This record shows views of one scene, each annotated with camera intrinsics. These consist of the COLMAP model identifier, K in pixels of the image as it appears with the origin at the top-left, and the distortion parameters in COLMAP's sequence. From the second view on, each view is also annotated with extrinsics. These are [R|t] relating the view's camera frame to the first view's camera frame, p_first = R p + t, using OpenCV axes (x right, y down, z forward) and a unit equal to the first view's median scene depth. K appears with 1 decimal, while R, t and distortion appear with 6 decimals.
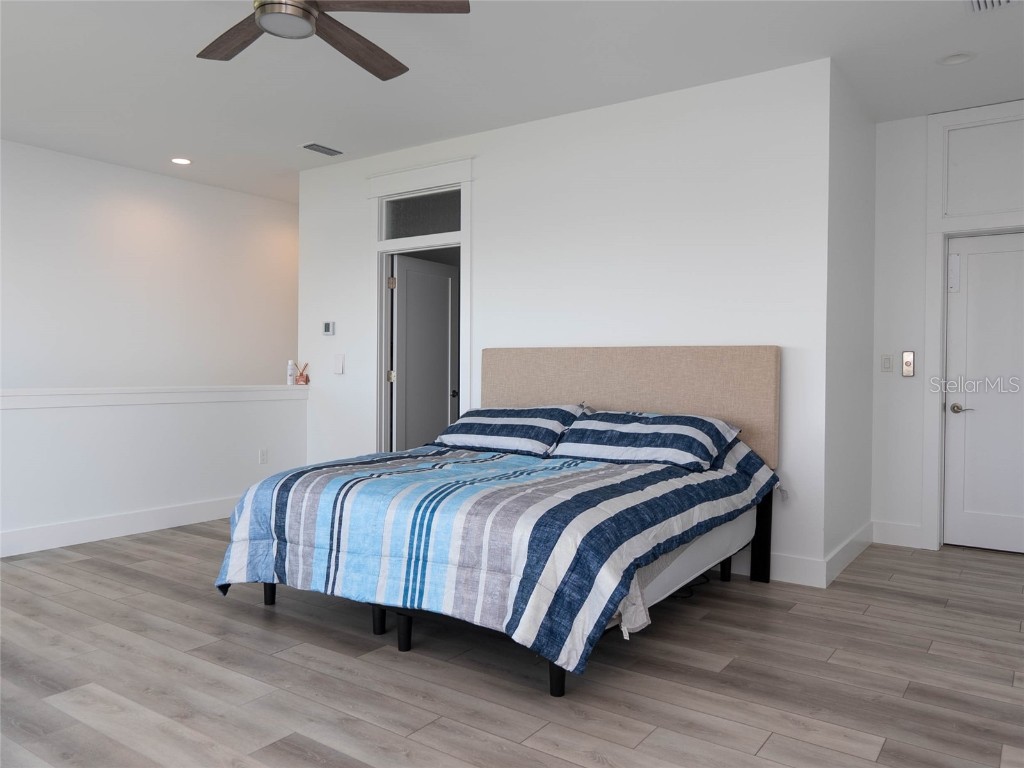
lens RADIAL K [[762.4, 0, 512.0], [0, 762.4, 384.0], [0, 0, 1]] dist [-0.004265, 0.003510]
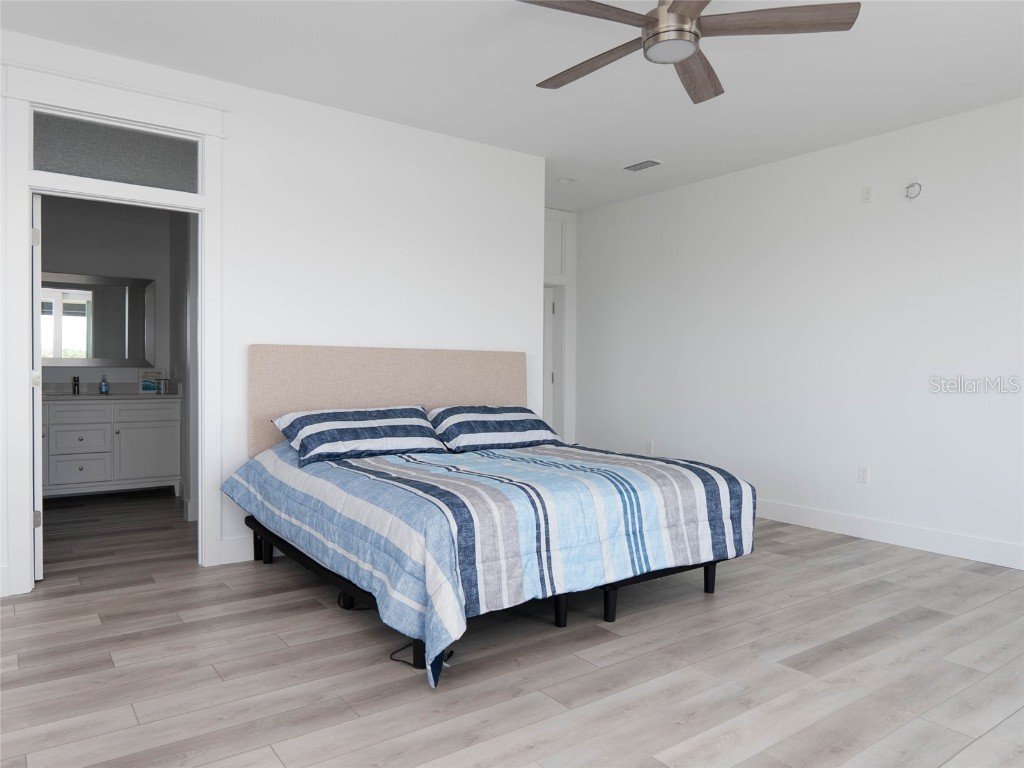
lens RADIAL K [[715.3, 0, 512.0], [0, 715.3, 384.0], [0, 0, 1]] dist [-0.005844, -0.005879]
pose [[0.312850, -0.018076, 0.949631, -1.199911], [0.019330, 0.999733, 0.012661, -0.012571], [-0.949606, 0.014396, 0.313116, 0.825966]]
